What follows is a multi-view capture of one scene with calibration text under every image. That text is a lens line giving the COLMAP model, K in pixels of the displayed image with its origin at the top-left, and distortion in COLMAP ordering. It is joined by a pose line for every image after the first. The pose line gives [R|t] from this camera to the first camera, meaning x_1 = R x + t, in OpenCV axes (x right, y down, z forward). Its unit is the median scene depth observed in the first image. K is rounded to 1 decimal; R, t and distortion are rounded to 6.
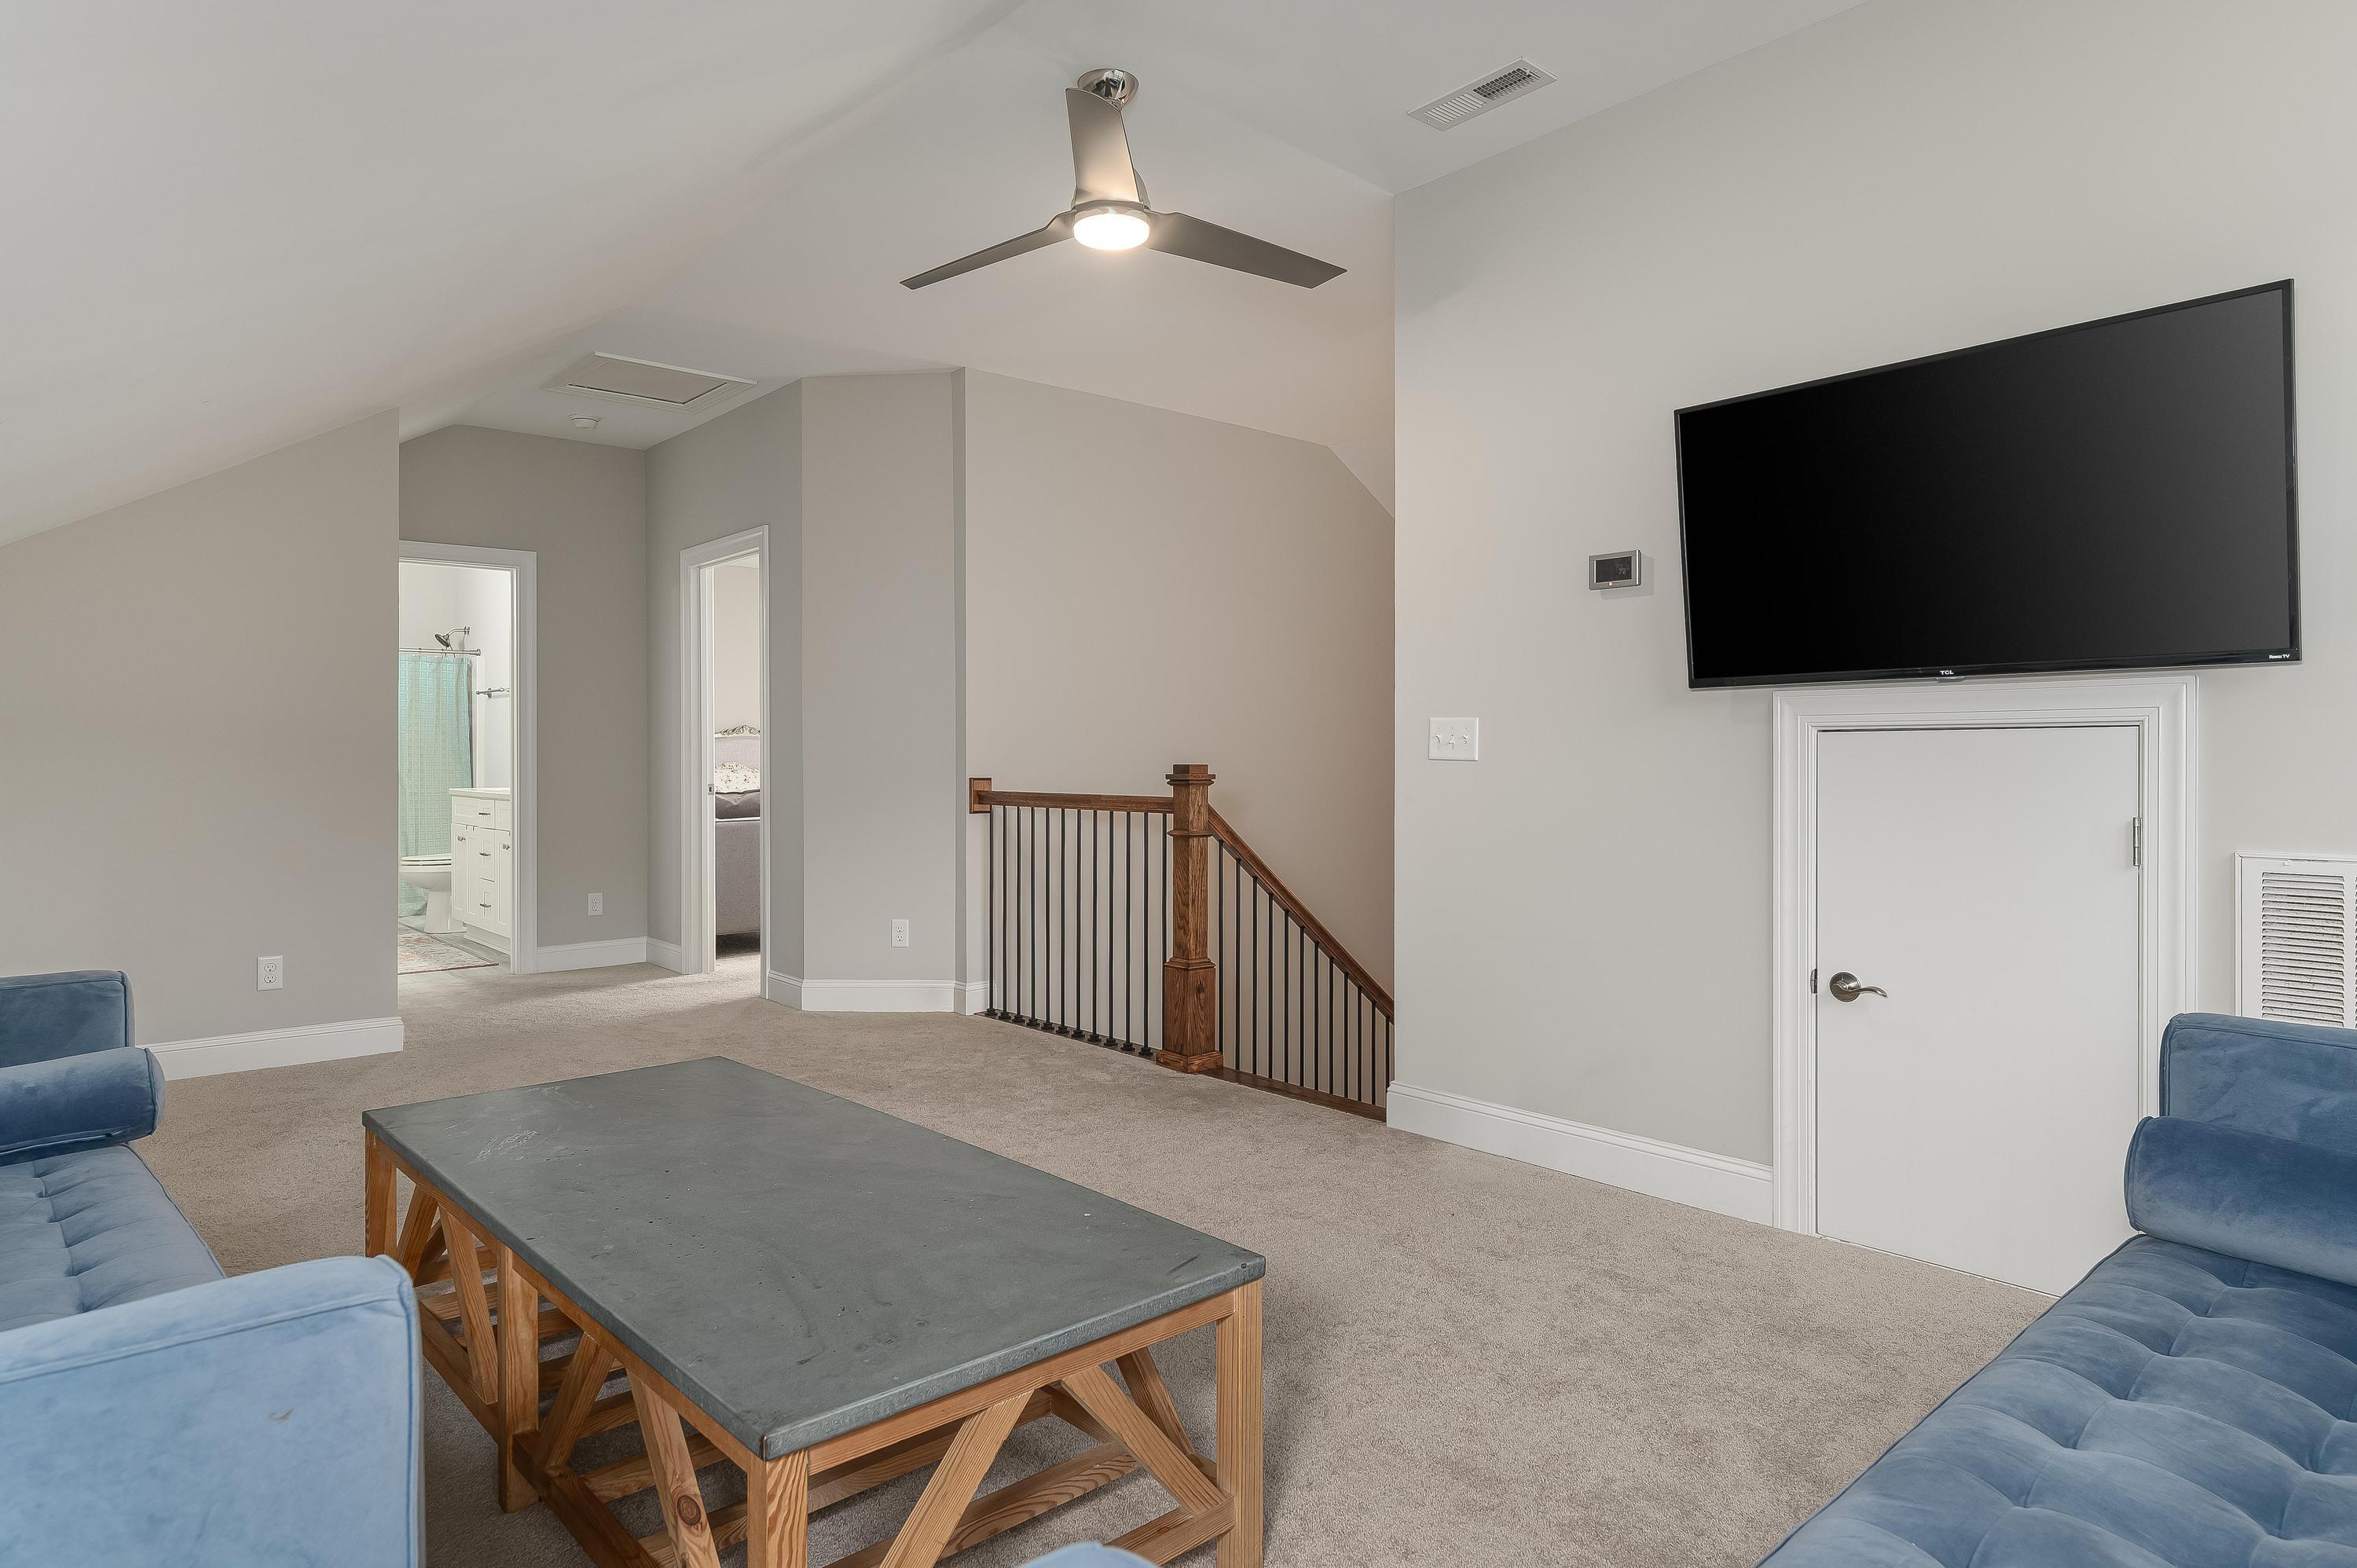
lens RADIAL K [[1334.8, 0, 1168.7], [0, 1334.8, 770.2], [0, 0, 1]] dist [-0.005600, -0.000550]
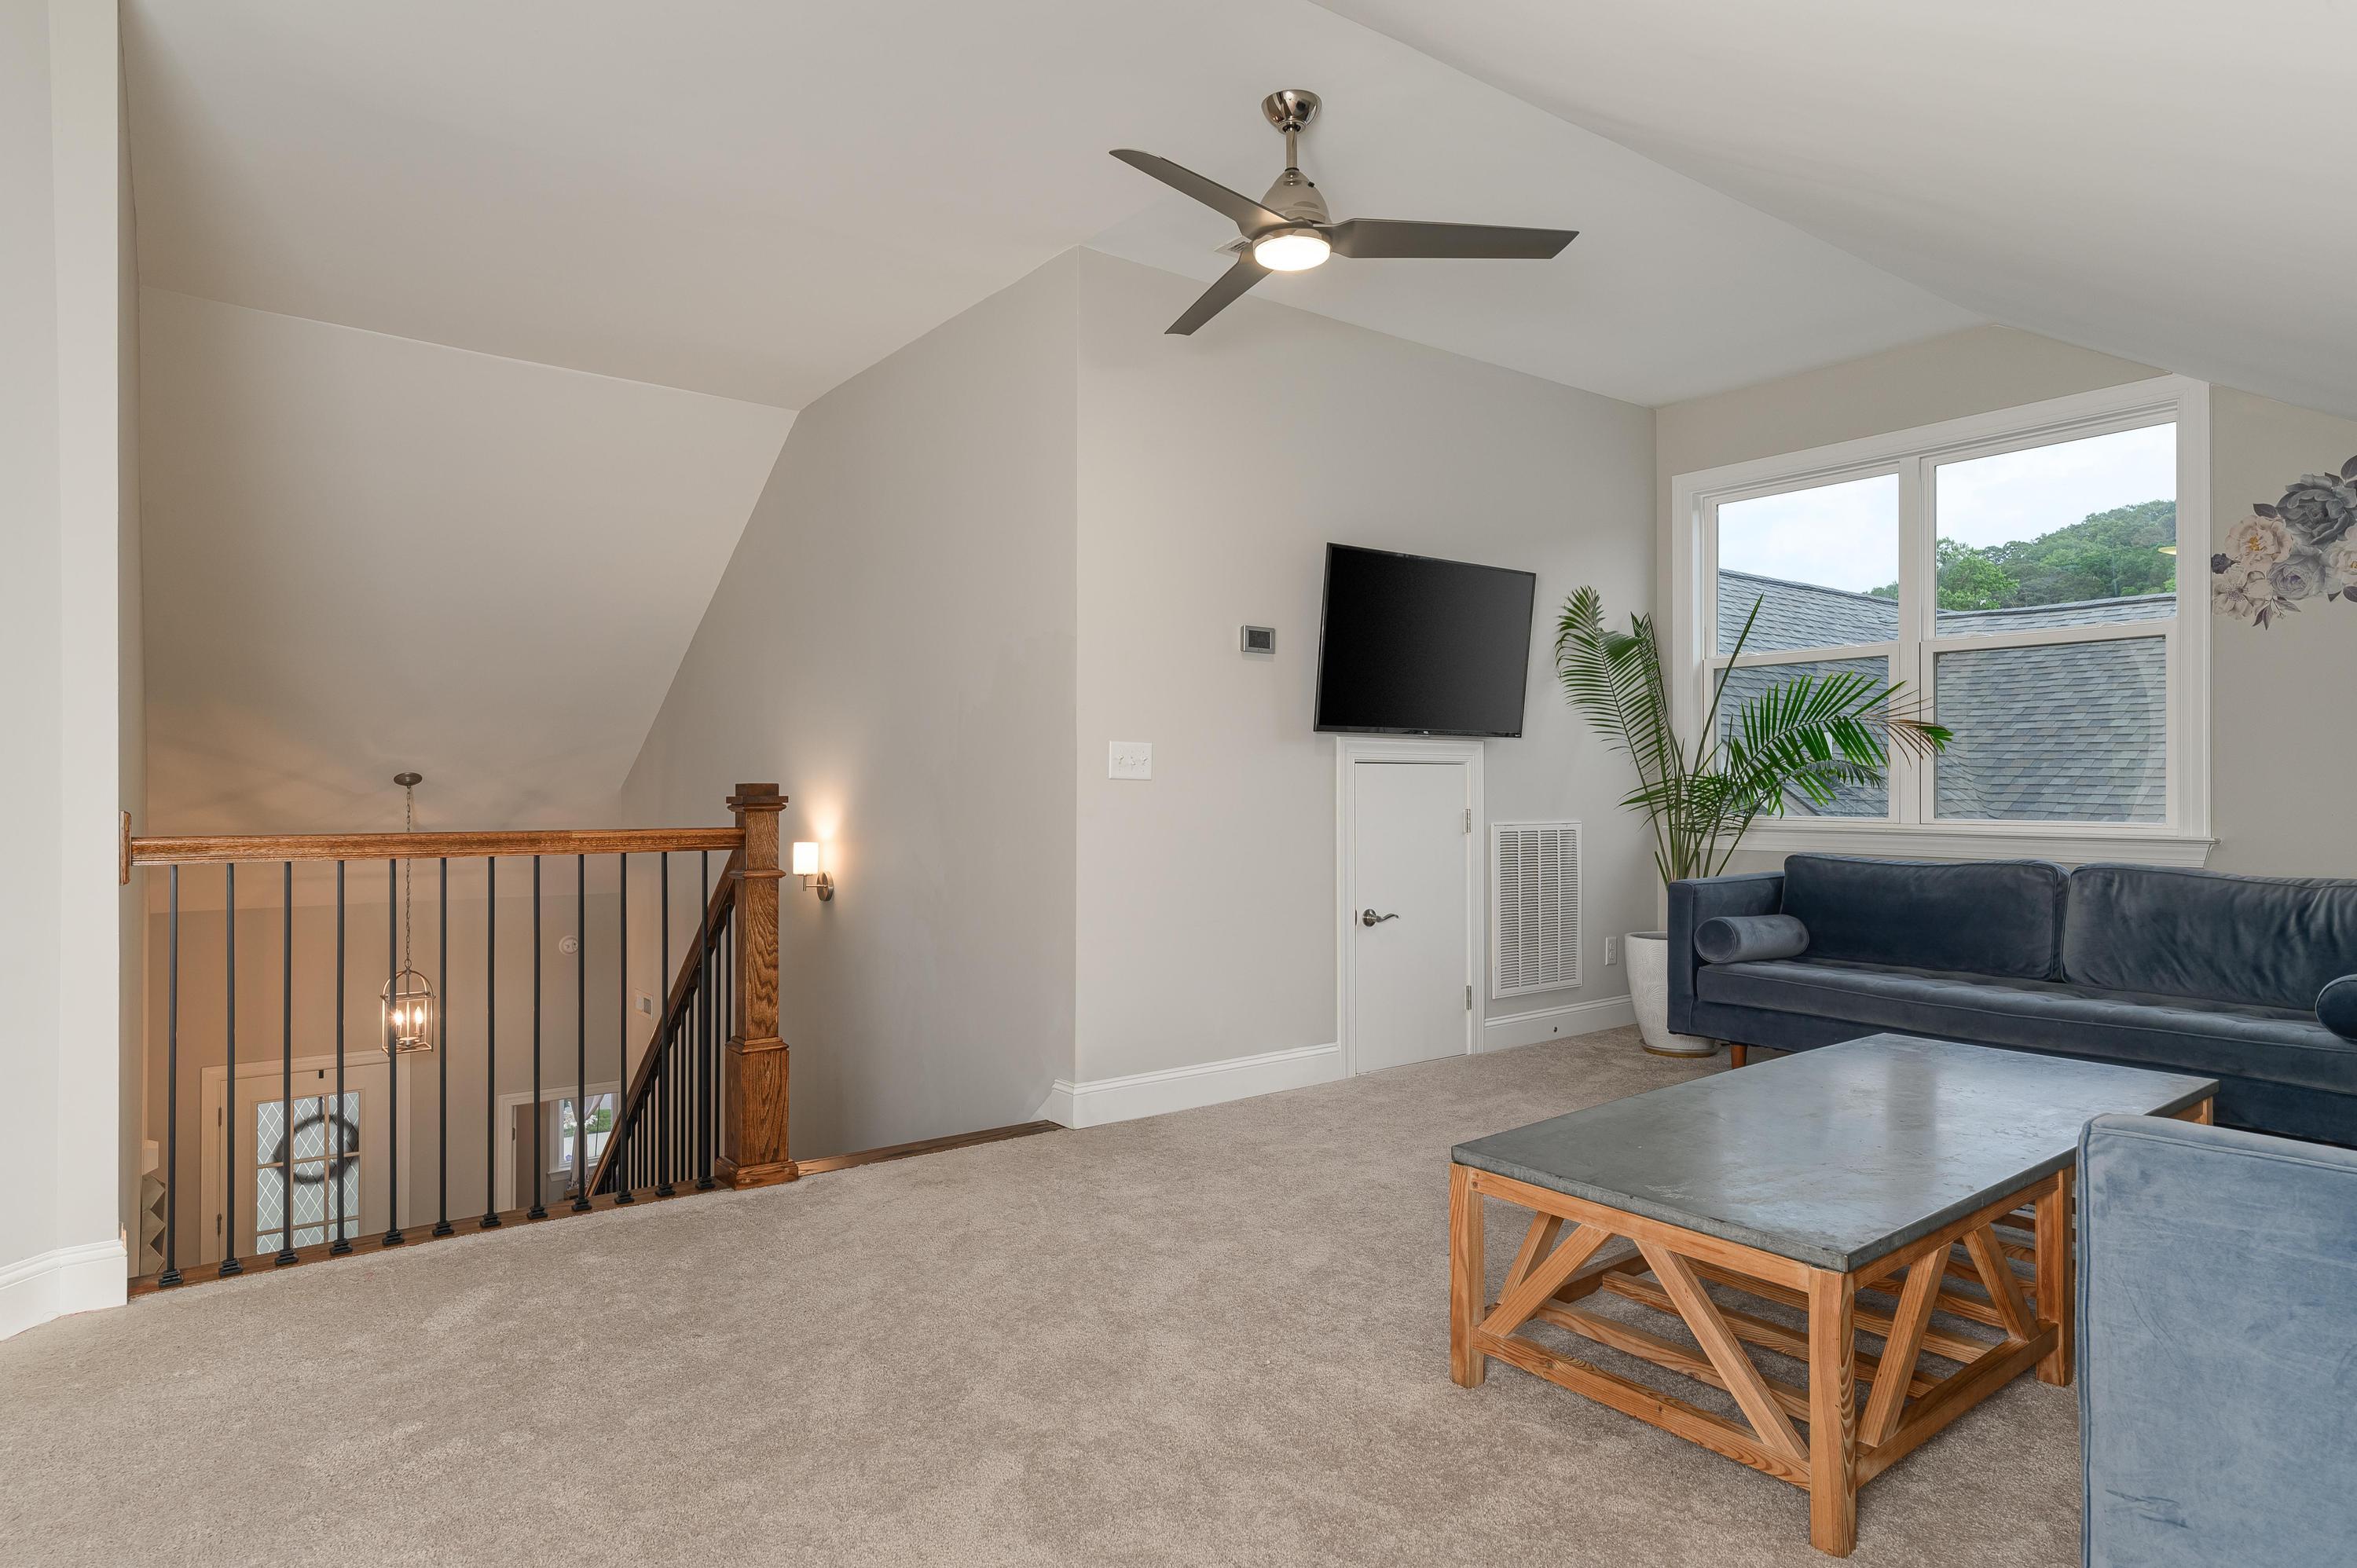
lens RADIAL K [[1334.8, 0, 1171.1], [0, 1334.8, 785.8], [0, 0, 1]] dist [-0.005600, -0.000550]
pose [[0.081051, -0.001359, 0.996709, -1.001147], [0.004707, 0.999988, 0.000981, -0.003690], [-0.996699, 0.004612, 0.081057, 0.960938]]
